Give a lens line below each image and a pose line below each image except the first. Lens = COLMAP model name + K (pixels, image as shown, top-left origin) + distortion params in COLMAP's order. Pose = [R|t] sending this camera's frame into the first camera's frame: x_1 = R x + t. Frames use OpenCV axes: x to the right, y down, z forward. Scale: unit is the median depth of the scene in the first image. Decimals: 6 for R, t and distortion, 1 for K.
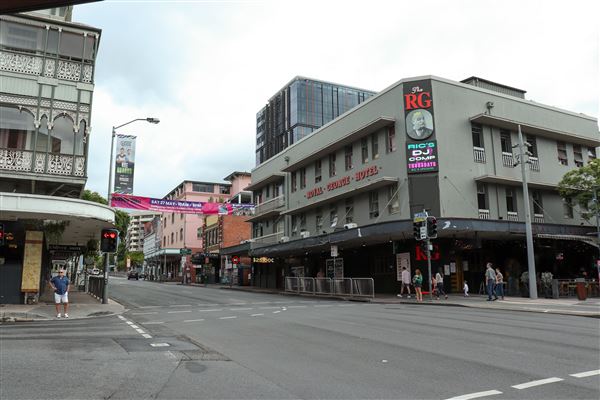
lens RADIAL K [[495.9, 0, 297.3], [0, 495.9, 200.4], [0, 0, 1]] dist [-0.175429, 0.156192]
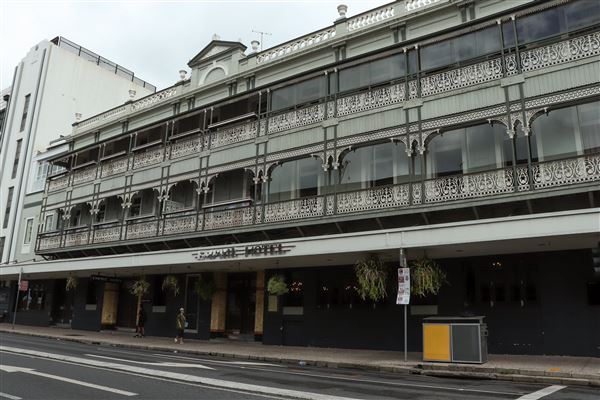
lens RADIAL K [[496.7, 0, 294.3], [0, 496.7, 201.8], [0, 0, 1]] dist [-0.171571, 0.154546]
pose [[0.462926, -0.186640, -0.866525, 0.193056], [0.118380, 0.981841, -0.148235, 0.035340], [0.878456, -0.033957, 0.476614, 0.271766]]
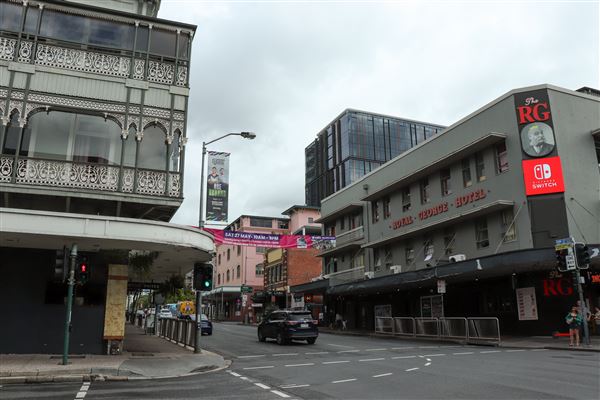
lens RADIAL K [[495.9, 0, 297.3], [0, 495.9, 200.4], [0, 0, 1]] dist [-0.175429, 0.156192]
pose [[0.996523, -0.017545, -0.081448, -0.111129], [0.011373, 0.997071, -0.075638, 0.013318], [0.082537, 0.074448, 0.993803, 0.119595]]
